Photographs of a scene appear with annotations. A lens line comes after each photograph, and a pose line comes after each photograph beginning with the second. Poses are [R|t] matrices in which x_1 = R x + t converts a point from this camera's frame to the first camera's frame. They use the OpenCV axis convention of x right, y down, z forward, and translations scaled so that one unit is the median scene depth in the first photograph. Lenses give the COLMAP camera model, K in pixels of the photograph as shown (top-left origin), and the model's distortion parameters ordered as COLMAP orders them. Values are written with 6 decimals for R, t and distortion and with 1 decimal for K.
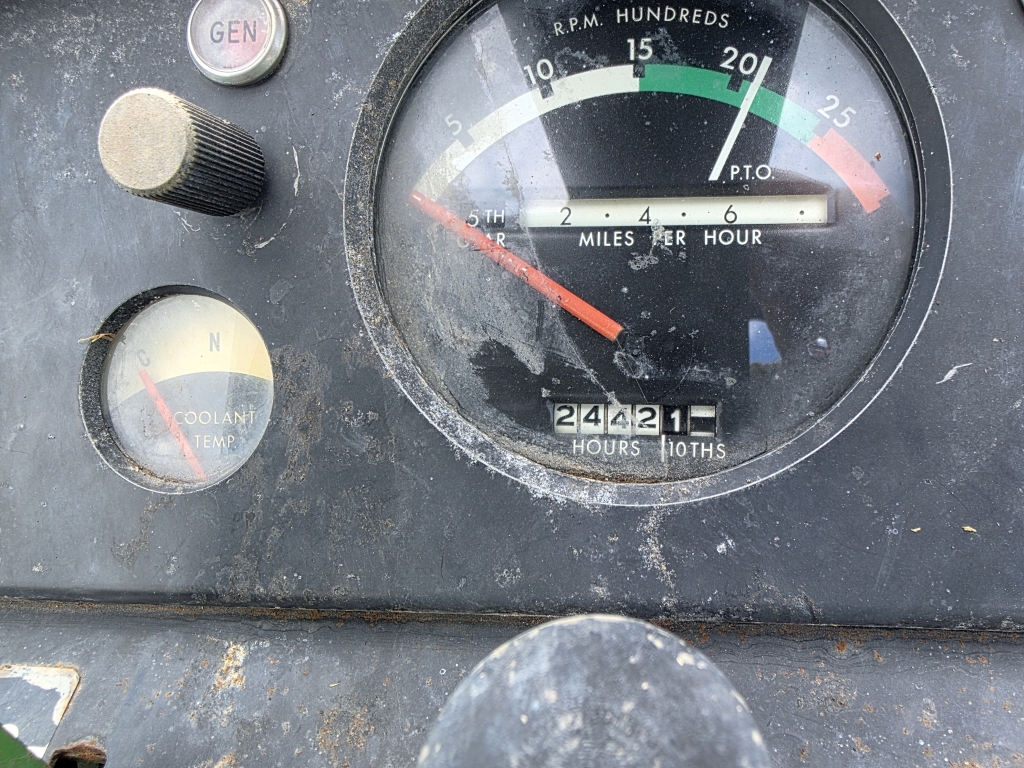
lens RADIAL K [[700.6, 0, 515.0], [0, 700.6, 376.9], [0, 0, 1]] dist [0.045604, -0.043295]
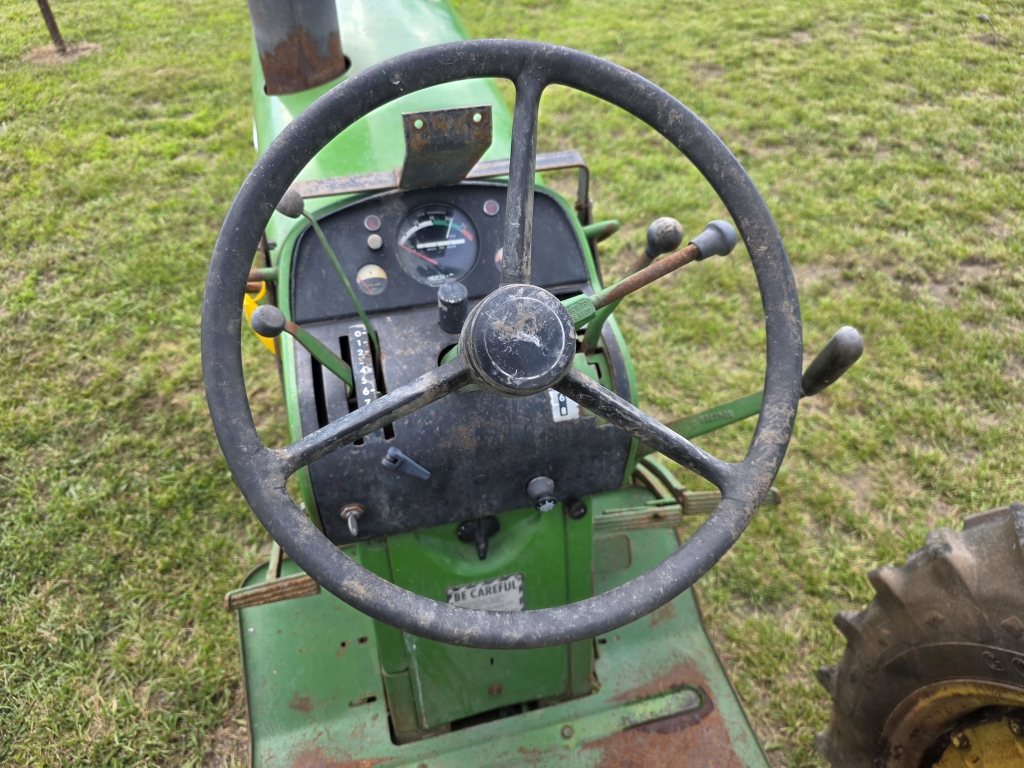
lens RADIAL K [[700.6, 0, 488.3], [0, 700.6, 390.2], [0, 0, 1]] dist [0.045604, -0.043295]
pose [[0.948530, -0.166749, 0.269231, -1.327377], [0.167698, 0.985643, 0.019643, 1.038080], [-0.268641, 0.026517, 0.962875, -5.276182]]
